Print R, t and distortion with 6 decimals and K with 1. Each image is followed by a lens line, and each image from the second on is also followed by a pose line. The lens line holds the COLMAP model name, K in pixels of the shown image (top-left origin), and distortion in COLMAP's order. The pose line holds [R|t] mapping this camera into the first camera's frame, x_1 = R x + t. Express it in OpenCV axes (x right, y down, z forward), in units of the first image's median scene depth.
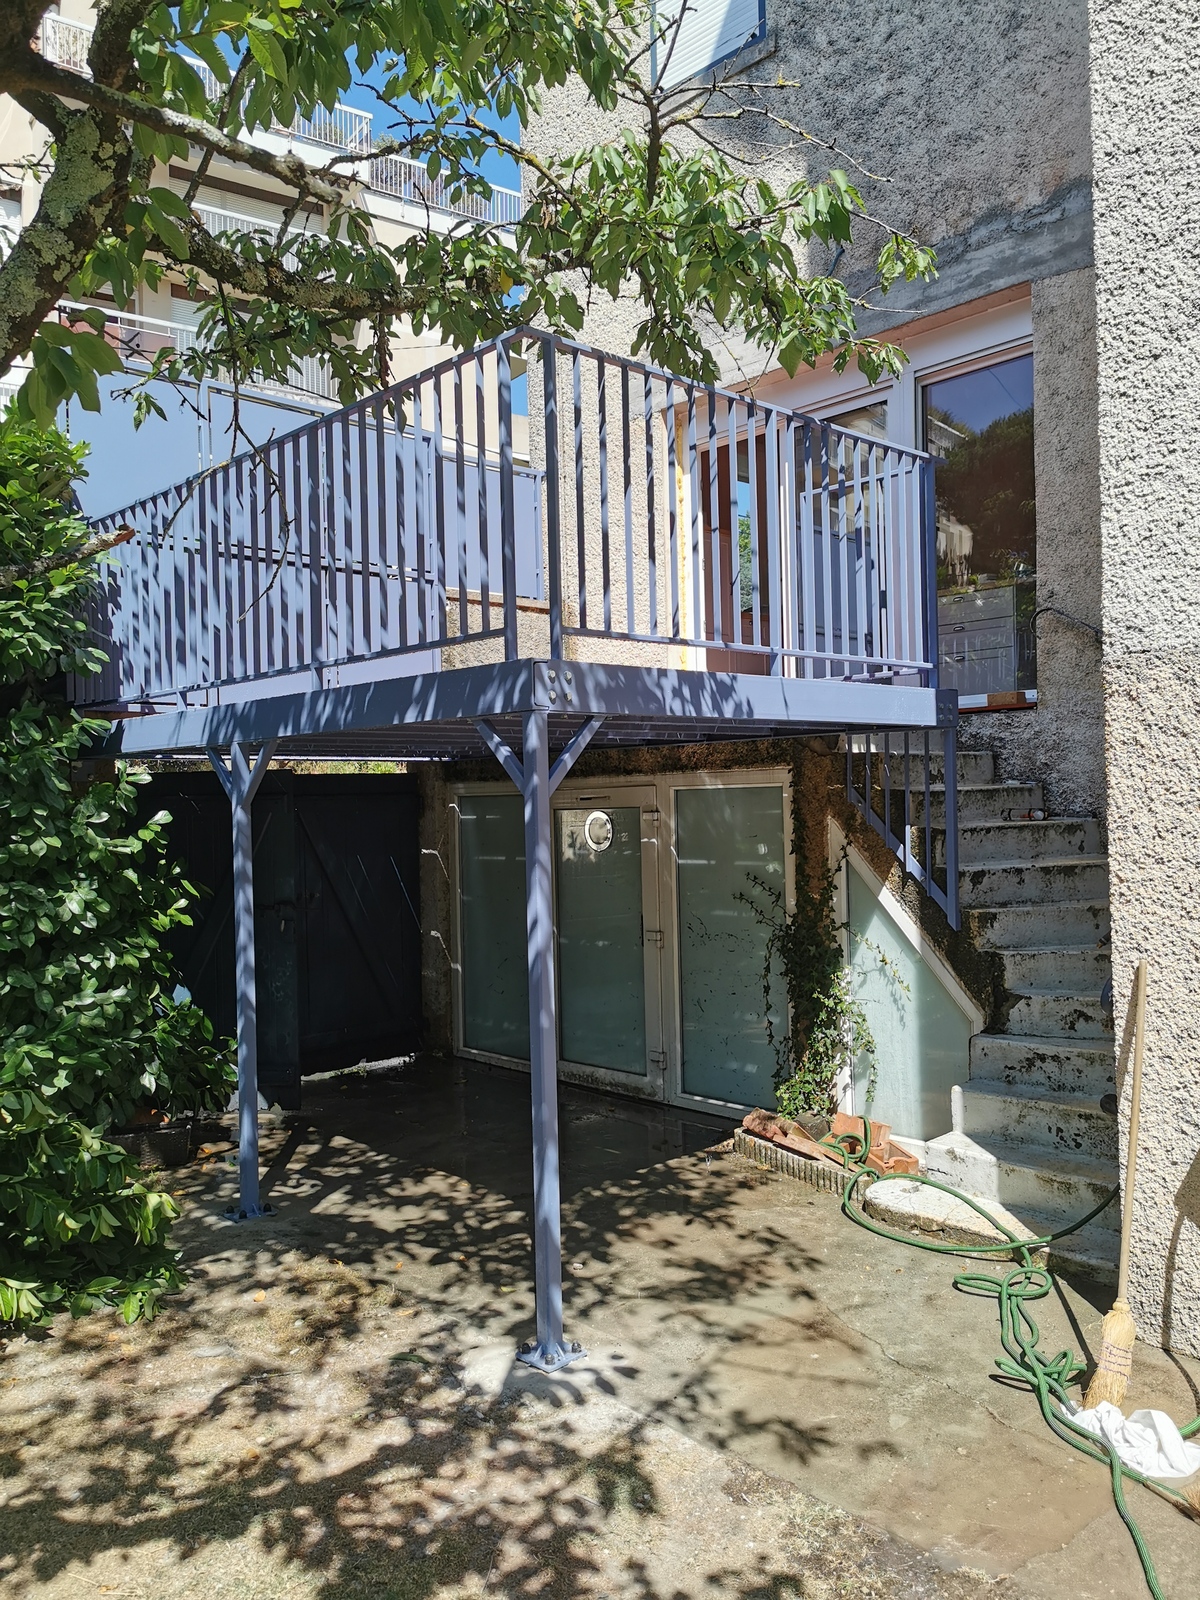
lens RADIAL K [[1235.4, 0, 606.3], [0, 1235.4, 793.5], [0, 0, 1]] dist [0.033583, -0.042594]
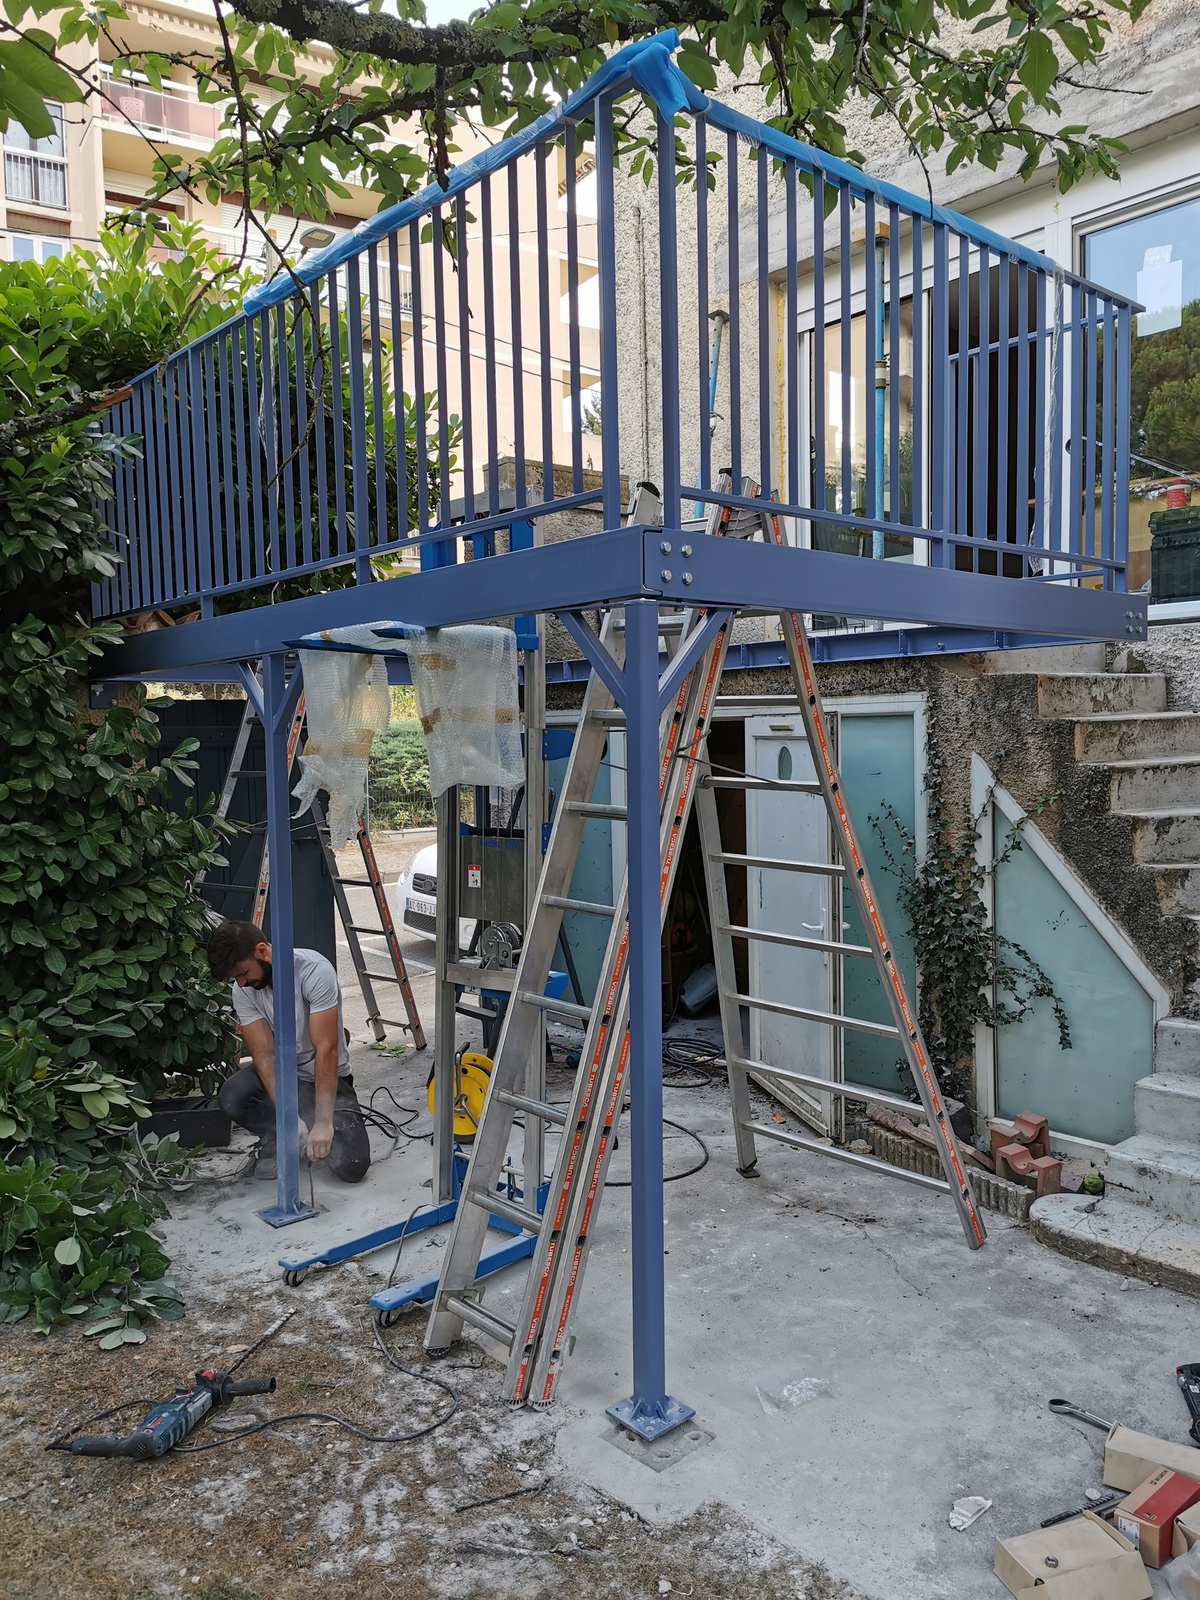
lens RADIAL K [[1235.4, 0, 608.2], [0, 1235.4, 803.7], [0, 0, 1]] dist [0.033583, -0.042594]
pose [[0.998907, 0.007082, -0.046199, -0.029289], [-0.004078, 0.997890, 0.064798, 0.001311], [0.046561, -0.064539, 0.996828, 0.161210]]
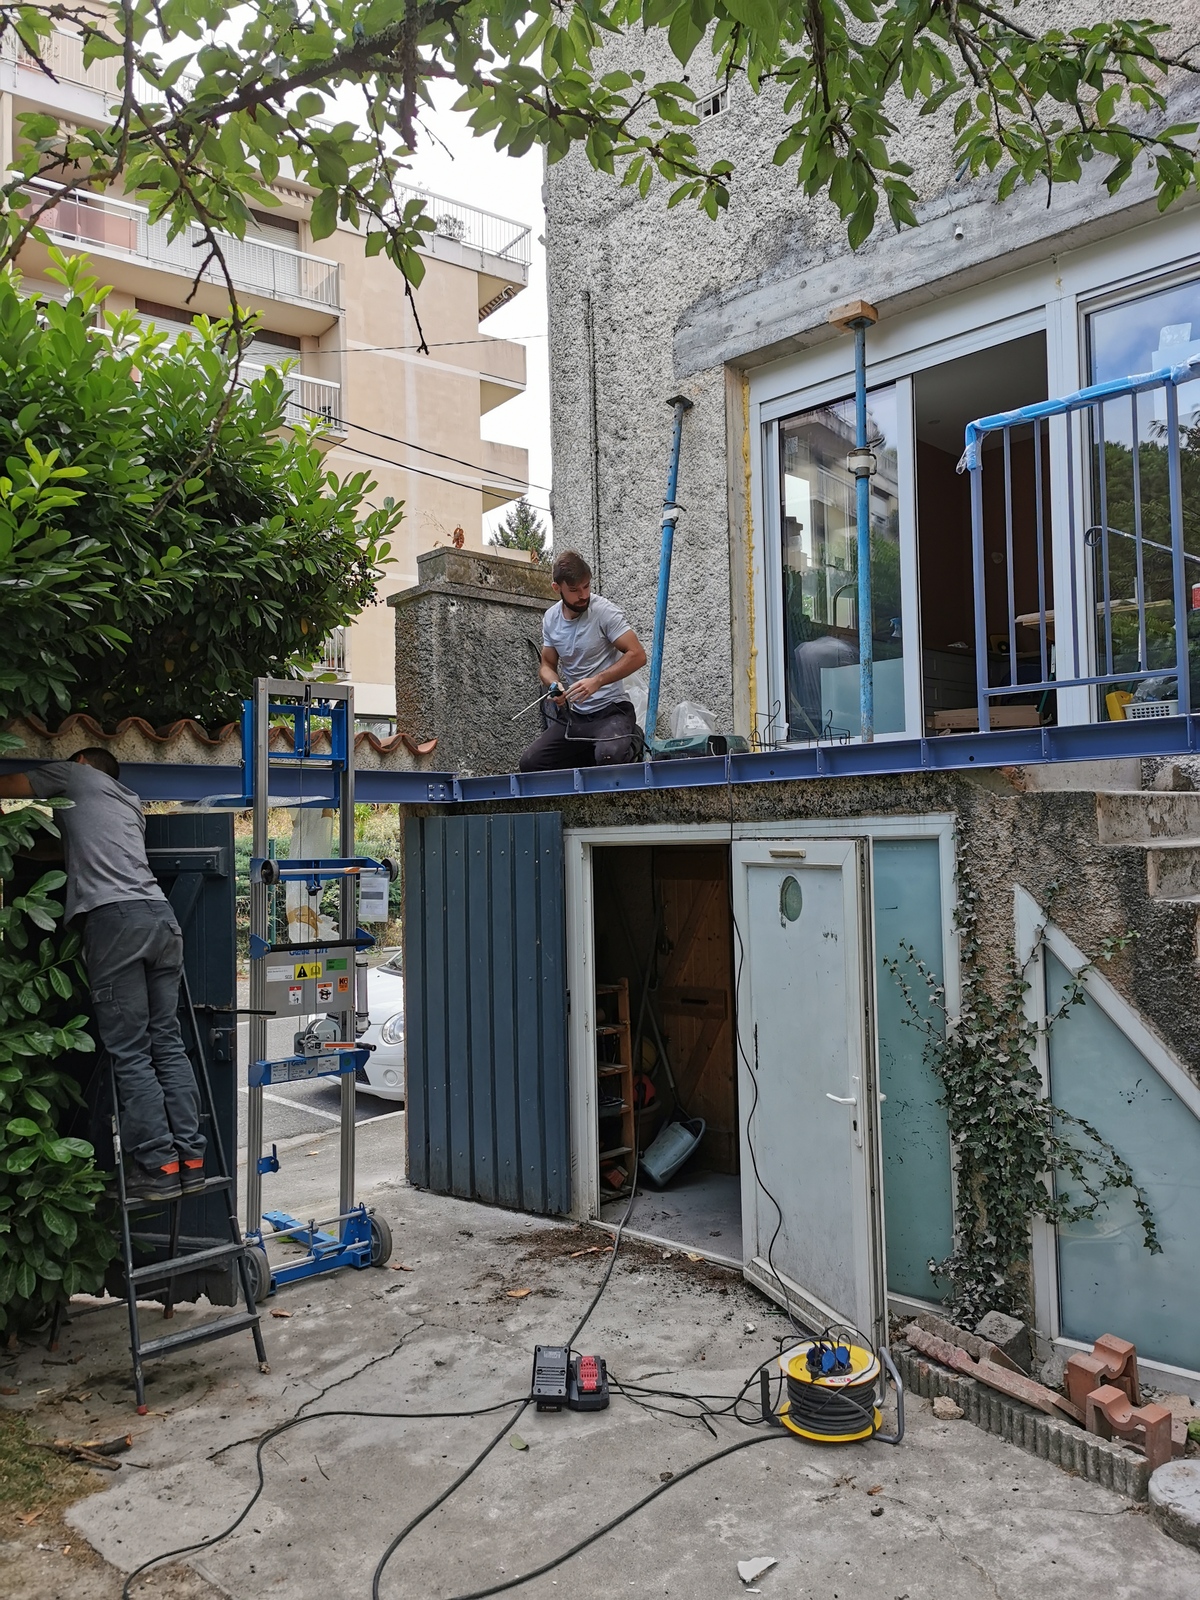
lens RADIAL K [[1235.4, 0, 605.0], [0, 1235.4, 792.1], [0, 0, 1]] dist [0.033583, -0.042594]
pose [[0.999742, 0.004103, 0.022345, -0.073321], [-0.003275, 0.999312, -0.036944, -0.006244], [-0.022481, 0.036862, 0.999067, 0.322564]]
